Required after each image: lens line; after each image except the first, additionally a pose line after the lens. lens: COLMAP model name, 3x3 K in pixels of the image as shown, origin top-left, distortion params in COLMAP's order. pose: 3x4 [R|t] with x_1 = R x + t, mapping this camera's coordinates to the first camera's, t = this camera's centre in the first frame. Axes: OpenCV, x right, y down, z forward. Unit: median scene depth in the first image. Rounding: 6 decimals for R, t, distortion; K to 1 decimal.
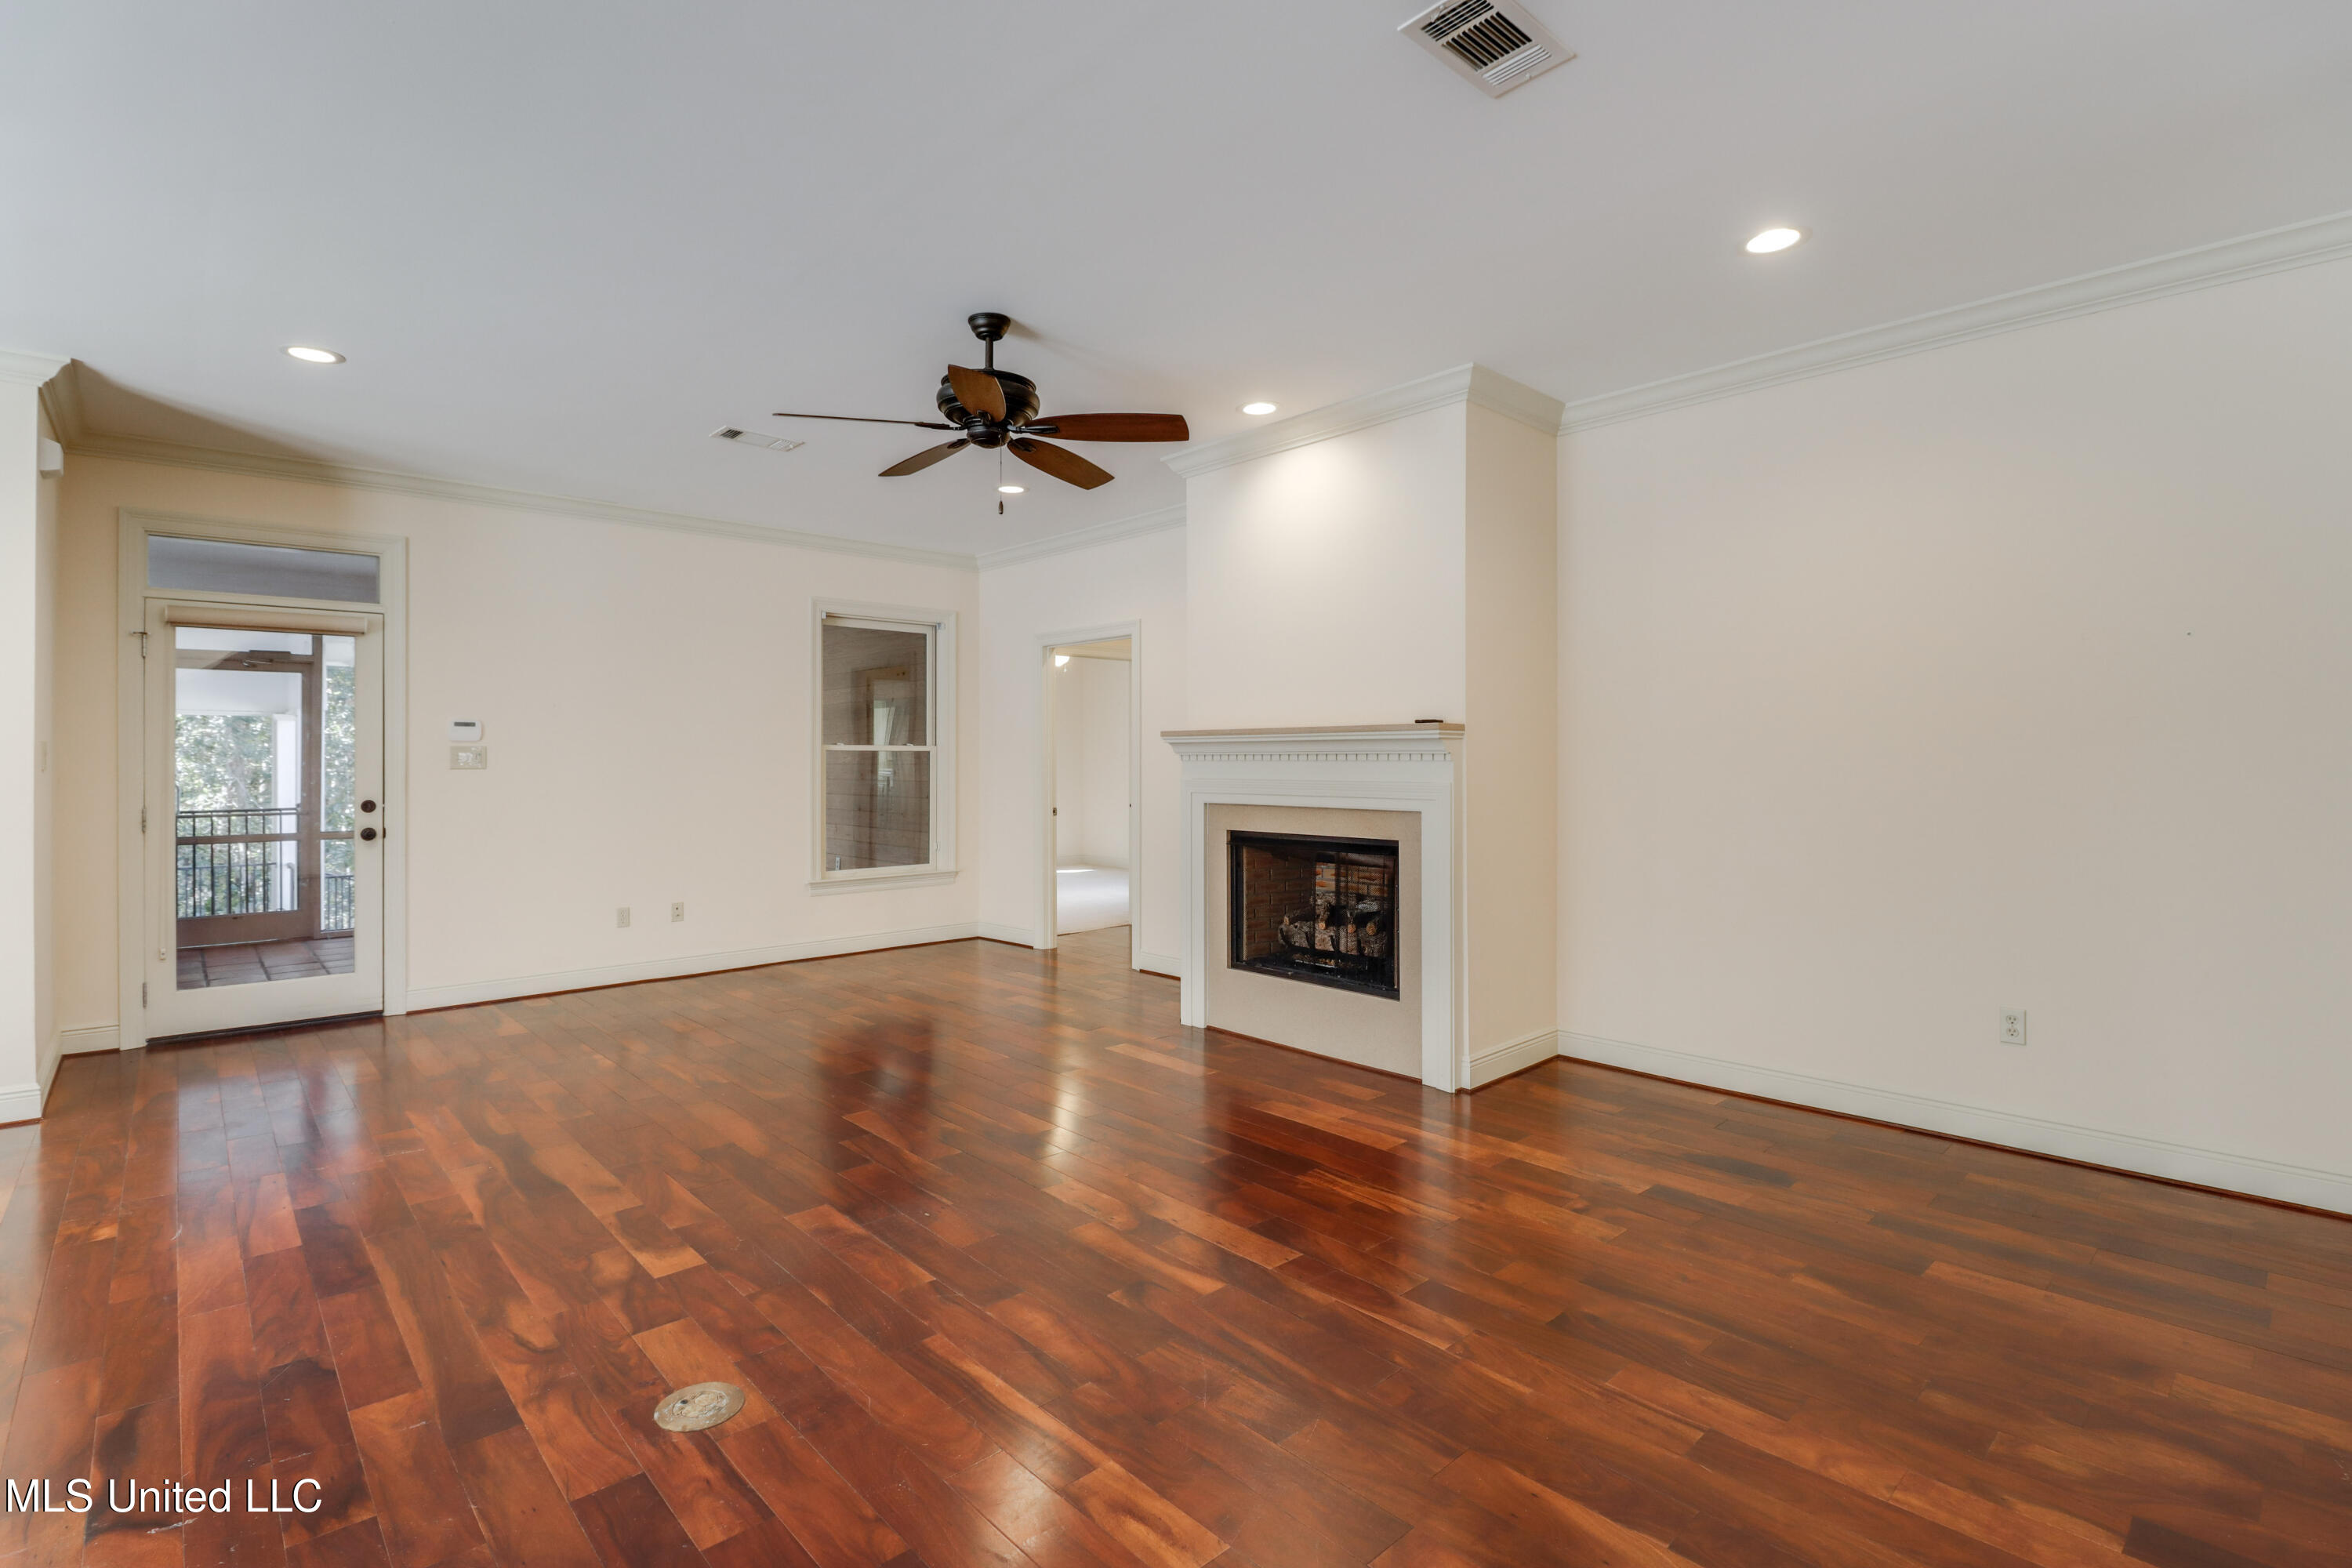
lens RADIAL K [[1101.2, 0, 1169.8], [0, 1101.2, 752.1], [0, 0, 1]] dist [0.002873, -0.012929]
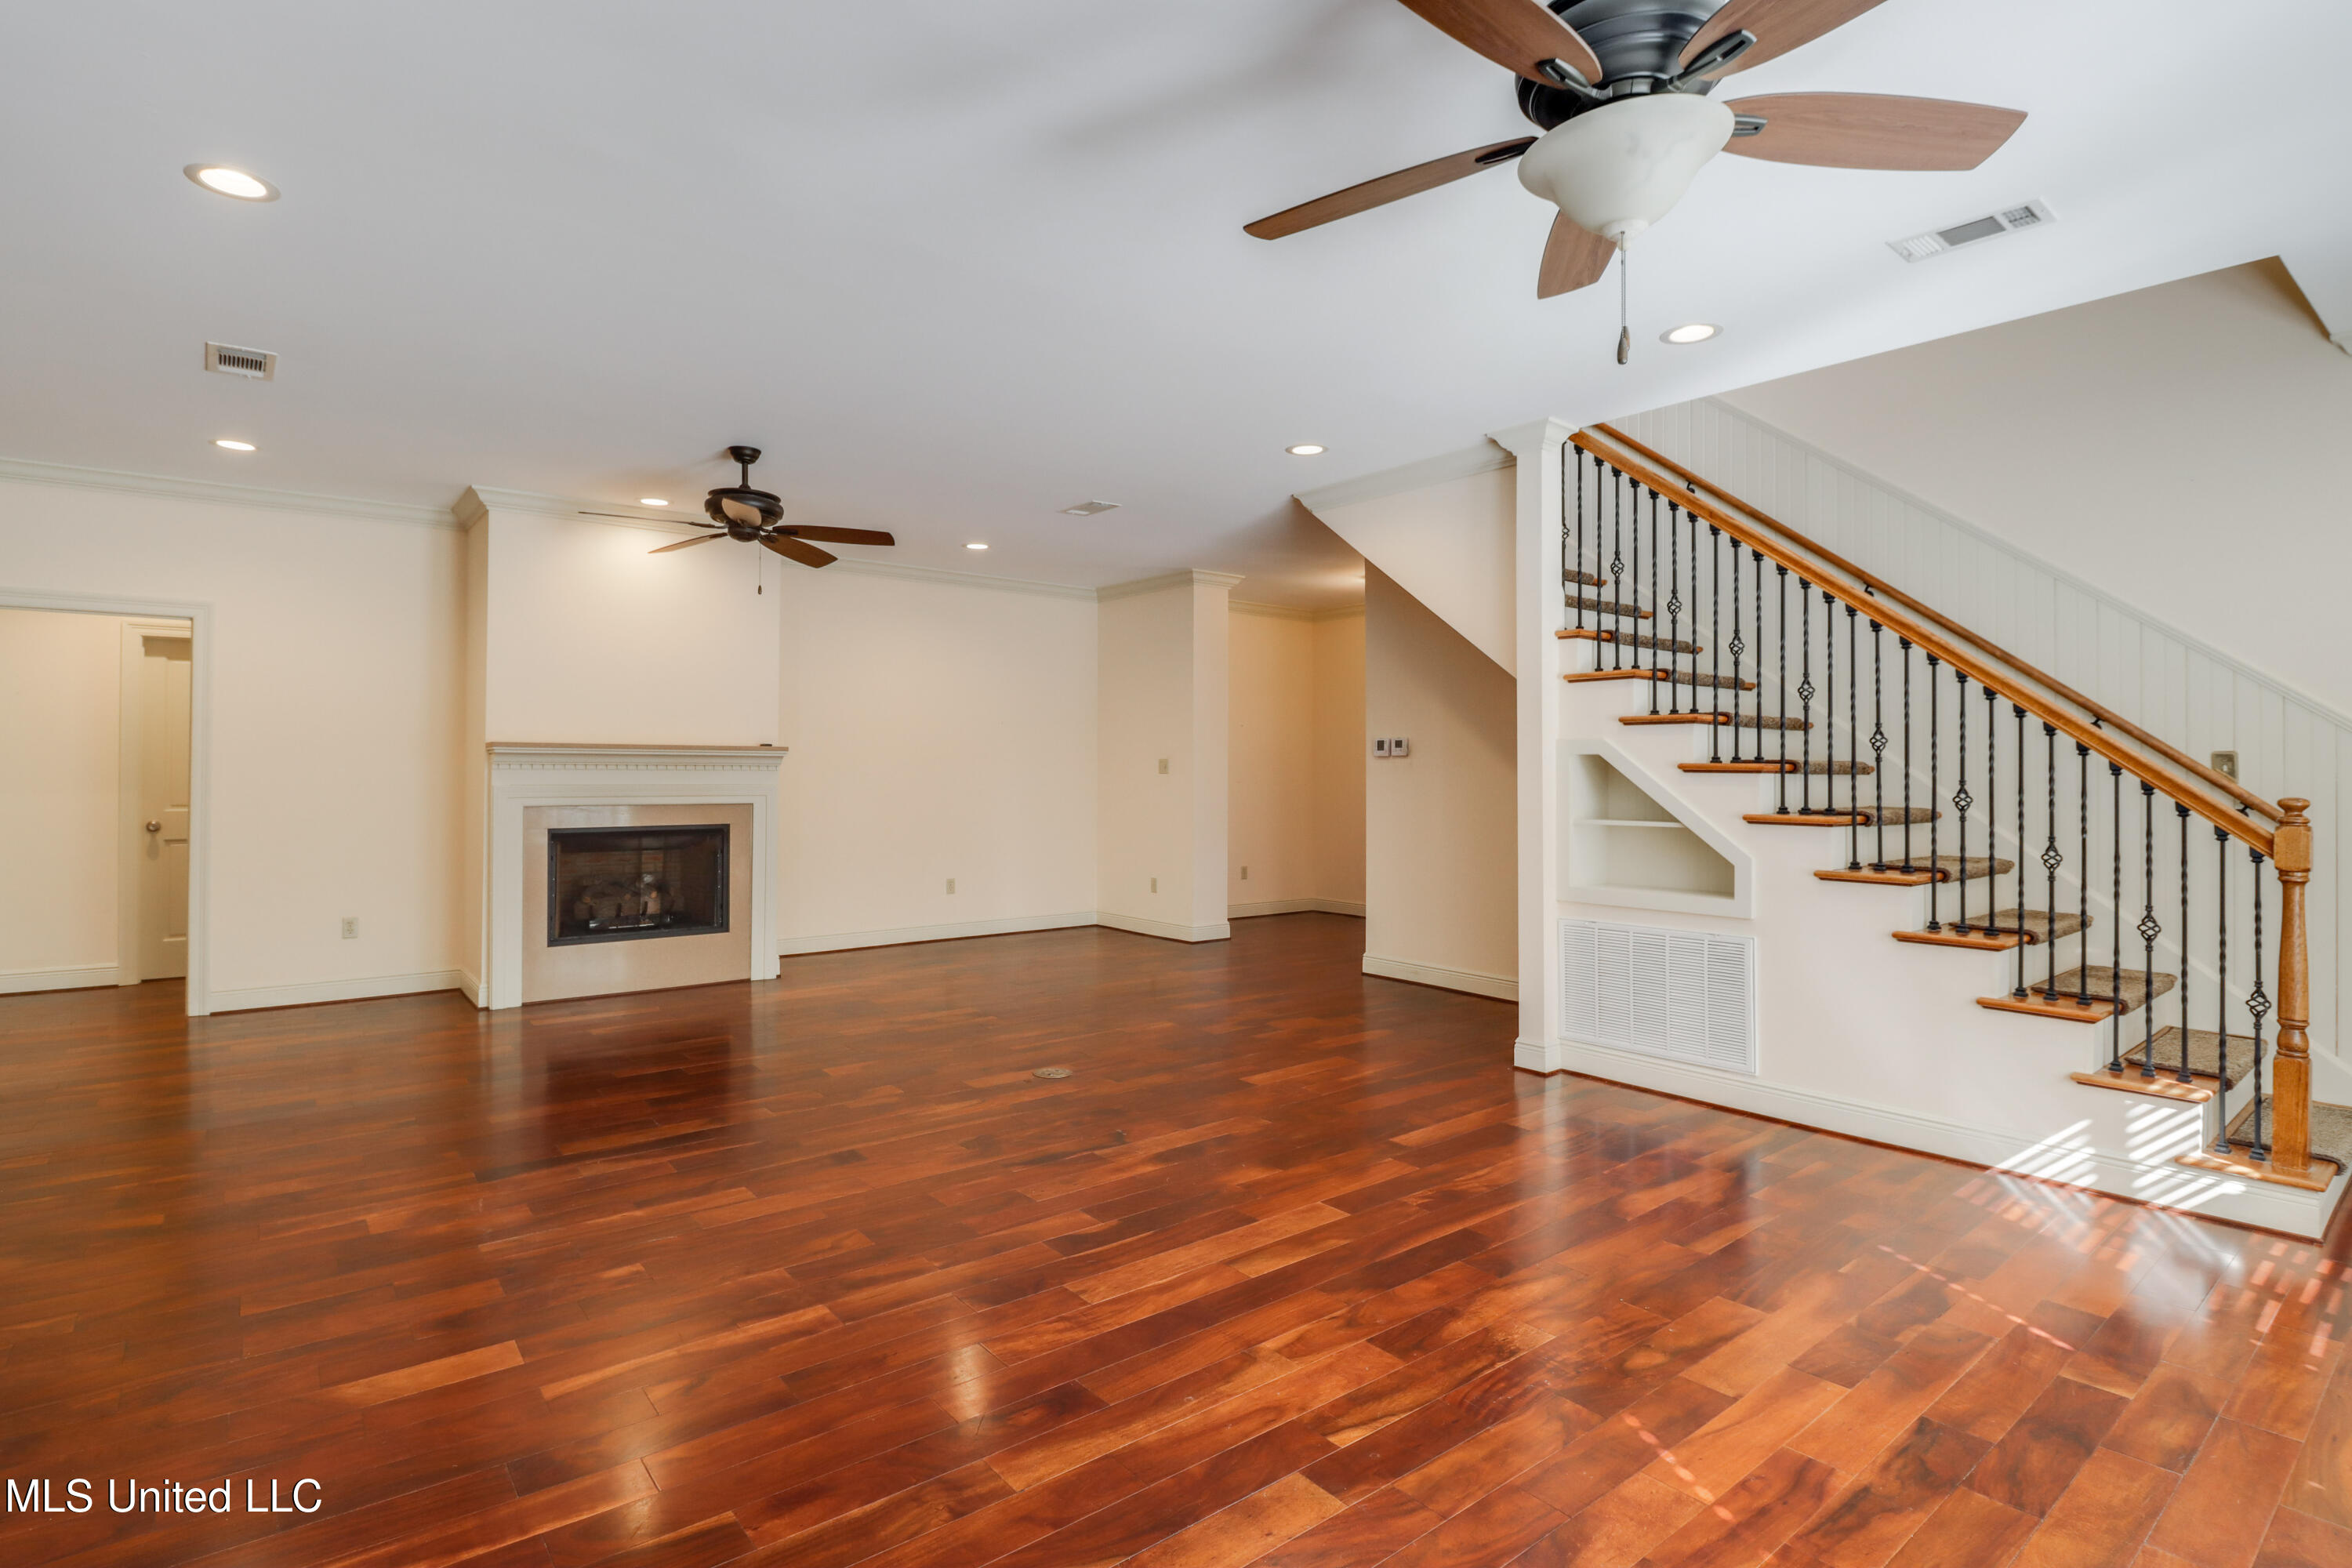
lens RADIAL K [[1140.7, 0, 1168.0], [0, 1140.7, 758.0], [0, 0, 1]] dist [-0.022825, -0.000488]
pose [[0.061844, 0.018813, 0.997909, -1.176391], [-0.009868, 0.999785, -0.018237, 0.013118], [-0.998037, -0.008719, 0.062016, 0.295675]]
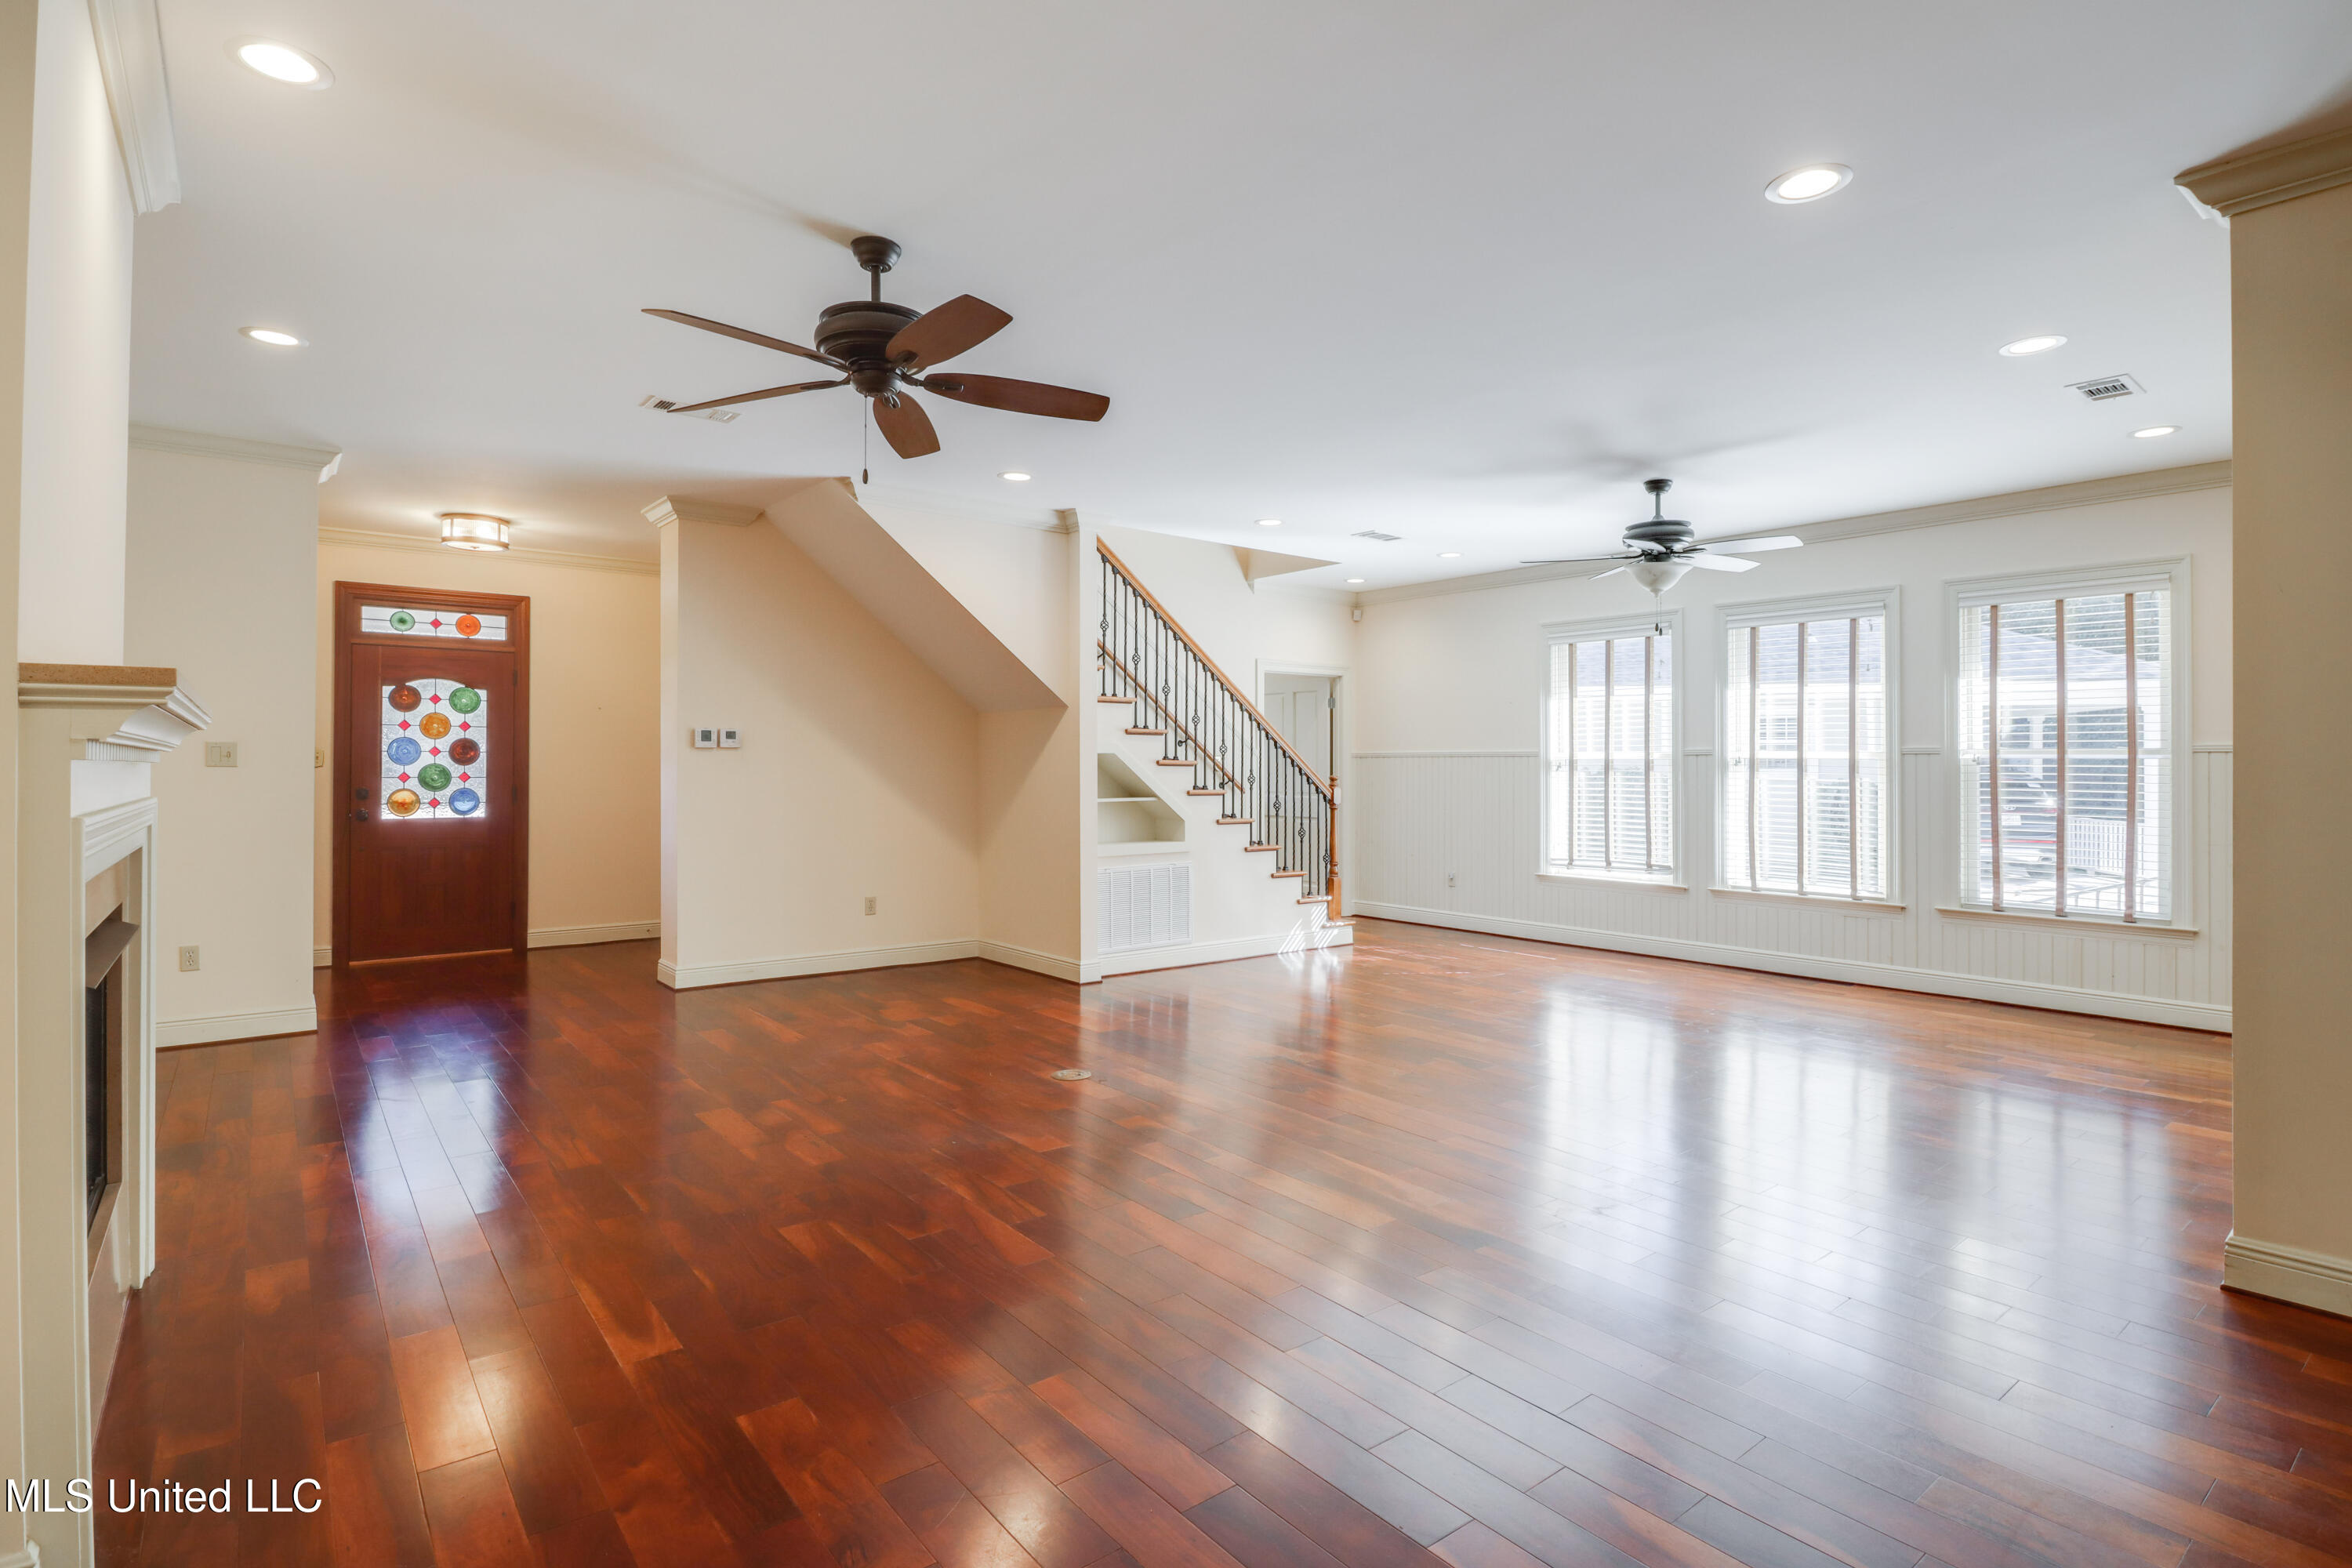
lens RADIAL K [[1140.7, 0, 1168.0], [0, 1140.7, 758.0], [0, 0, 1]] dist [-0.022825, -0.000488]
pose [[-0.997270, 0.004401, 0.073712, -0.348581], [0.003460, 0.999911, -0.012896, 0.013611], [-0.073762, -0.012606, -0.997196, 1.417160]]
